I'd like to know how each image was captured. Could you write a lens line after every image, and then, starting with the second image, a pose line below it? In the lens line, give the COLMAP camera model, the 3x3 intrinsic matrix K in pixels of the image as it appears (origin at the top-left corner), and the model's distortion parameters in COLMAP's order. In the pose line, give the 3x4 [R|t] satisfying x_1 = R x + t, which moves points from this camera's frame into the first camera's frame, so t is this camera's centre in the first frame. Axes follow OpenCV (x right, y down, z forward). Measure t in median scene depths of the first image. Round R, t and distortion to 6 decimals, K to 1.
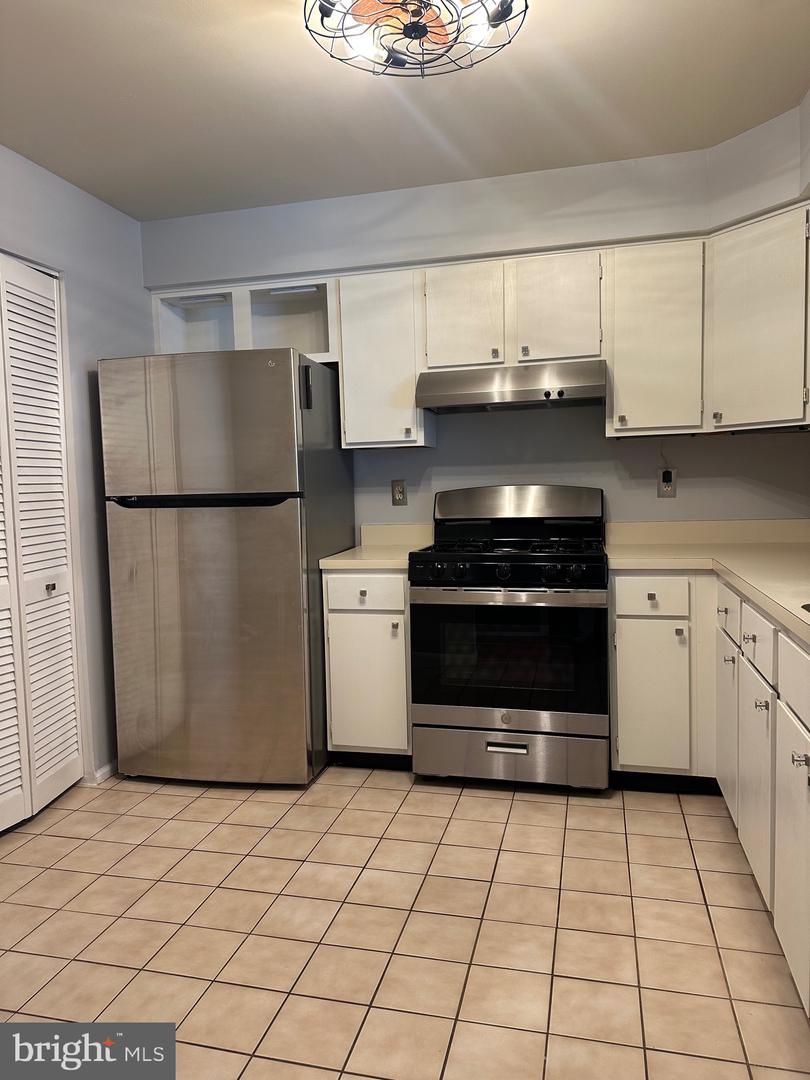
lens RADIAL K [[767.8, 0, 384.2], [0, 767.8, 545.3], [0, 0, 1]] dist [0.044463, -0.066533]
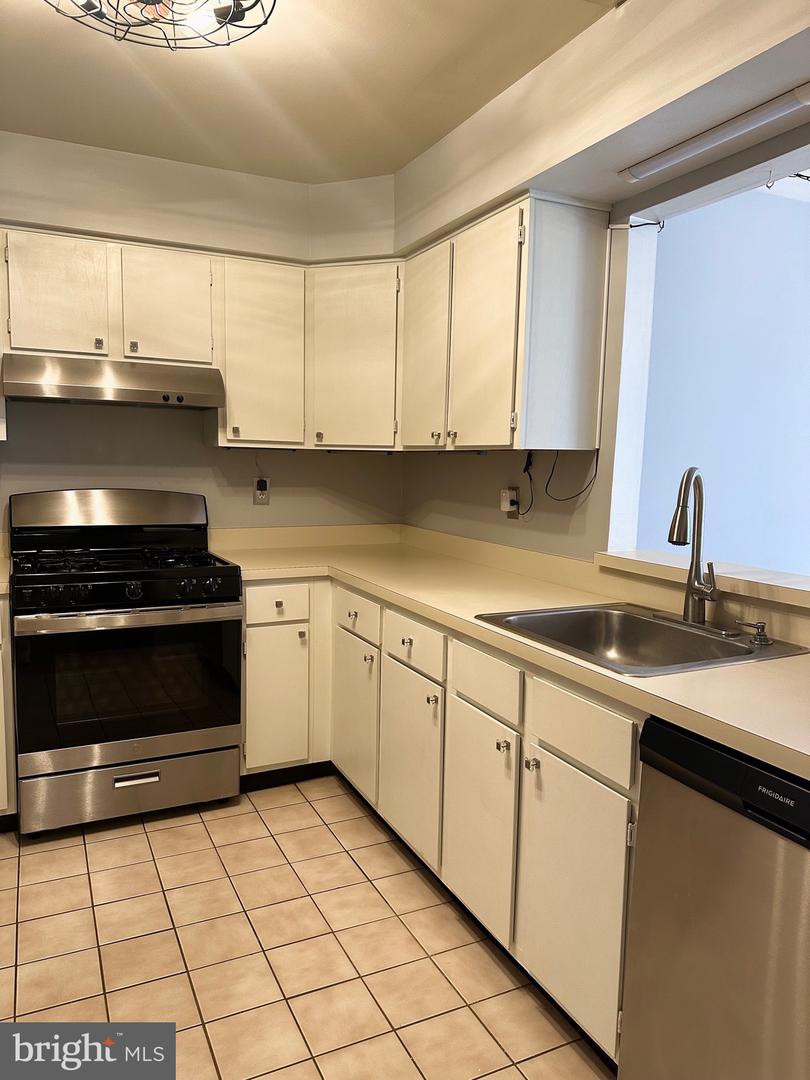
lens RADIAL K [[767.8, 0, 407.9], [0, 767.8, 541.3], [0, 0, 1]] dist [0.044463, -0.066533]
pose [[0.749632, -0.027125, 0.661299, -0.208152], [0.011257, 0.999538, 0.028237, -0.046349], [-0.661760, -0.013723, 0.749590, 0.094869]]
